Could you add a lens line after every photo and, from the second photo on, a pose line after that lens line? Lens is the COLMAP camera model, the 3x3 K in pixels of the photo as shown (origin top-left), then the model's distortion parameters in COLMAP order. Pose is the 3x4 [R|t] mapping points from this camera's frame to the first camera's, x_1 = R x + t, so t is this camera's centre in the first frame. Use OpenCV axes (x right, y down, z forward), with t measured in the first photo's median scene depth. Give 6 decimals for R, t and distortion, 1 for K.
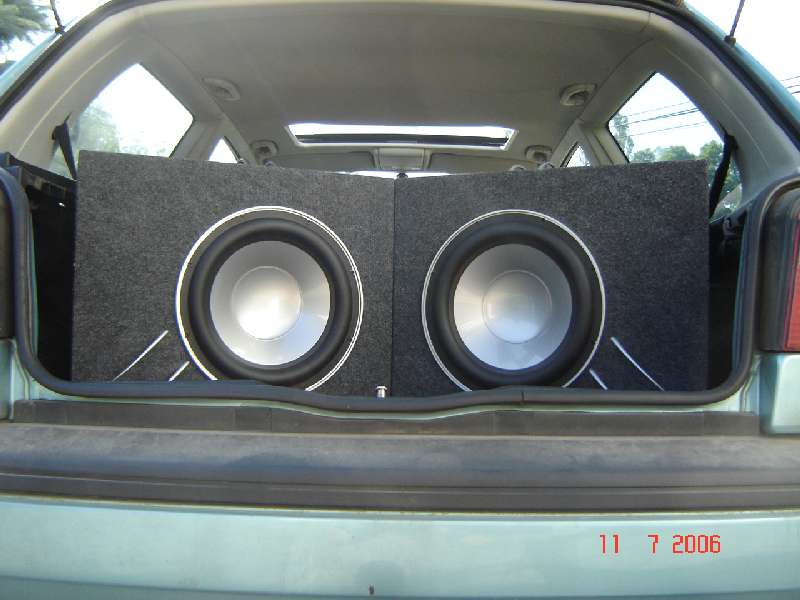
lens RADIAL K [[896.1, 0, 399.0], [0, 896.1, 296.8], [0, 0, 1]] dist [-0.129937, 0.000000]
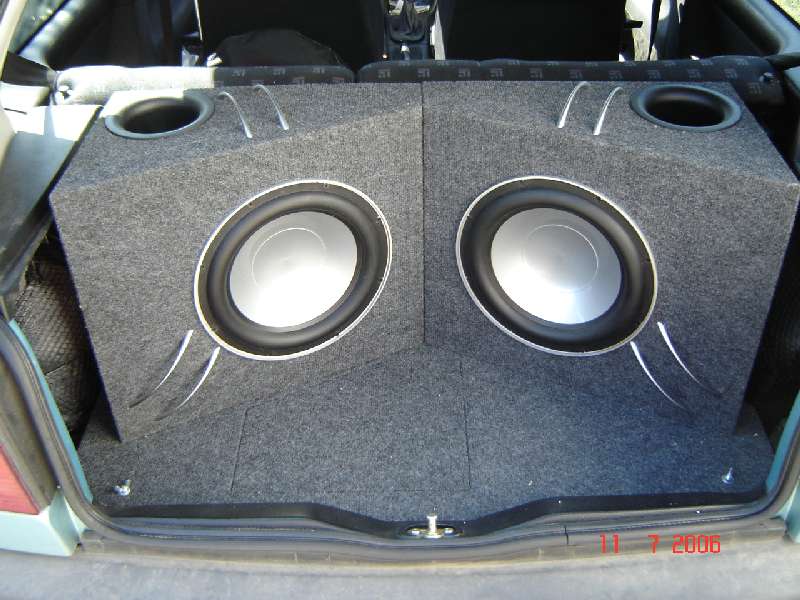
lens RADIAL K [[896.1, 0, 400.4], [0, 896.1, 297.9], [0, 0, 1]] dist [-0.129937, 0.000000]
pose [[0.999113, -0.041513, -0.007012, -0.029903], [0.036692, 0.776914, 0.628537, -0.572002], [-0.020645, -0.628237, 0.777748, 0.274946]]
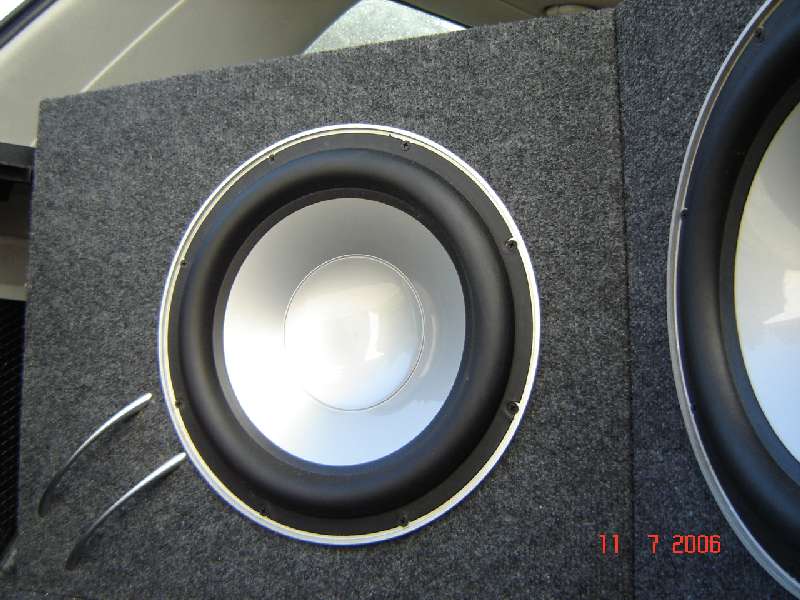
lens RADIAL K [[896.1, 0, 401.3], [0, 896.1, 293.0], [0, 0, 1]] dist [-0.129937, 0.000000]
pose [[0.685103, -0.107559, -0.720462, 0.225623], [0.033421, 0.992639, -0.116412, 0.044583], [0.727679, 0.055675, 0.683654, 0.737309]]
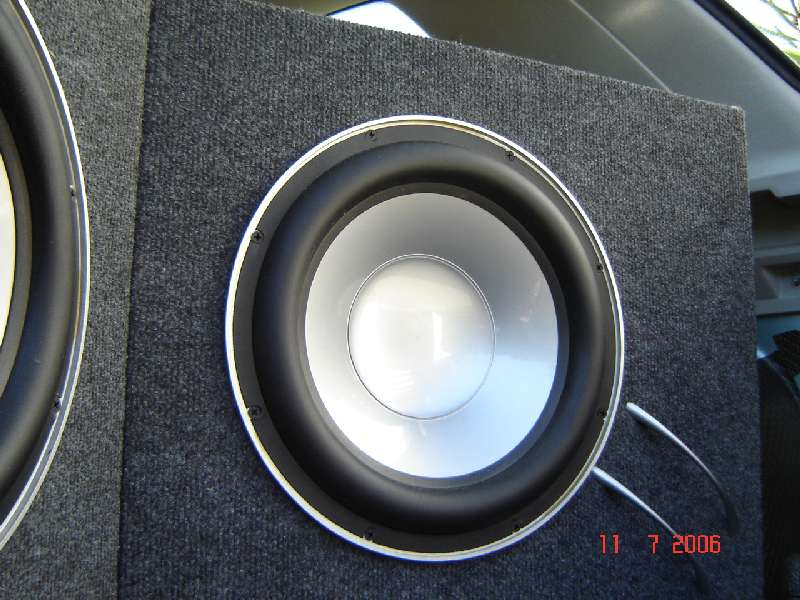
lens RADIAL K [[896.1, 0, 400.0], [0, 896.1, 299.0], [0, 0, 1]] dist [-0.129937, 0.000000]
pose [[0.602409, 0.107529, 0.790911, -0.245269], [-0.025302, 0.992959, -0.115727, 0.047470], [-0.797786, 0.049703, 0.600888, 0.778288]]
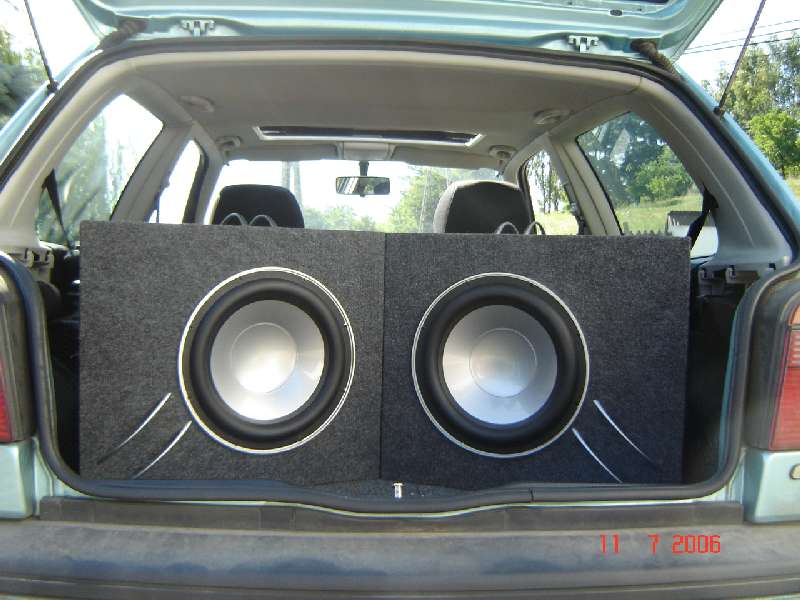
lens RADIAL K [[896.1, 0, 400.1], [0, 896.1, 298.9], [0, 0, 1]] dist [-0.129937, 0.000000]
pose [[0.997325, 0.004496, 0.072961, -0.070011], [-0.010130, 0.996977, 0.077037, -0.151390], [-0.072394, -0.077570, 0.994355, -0.033120]]
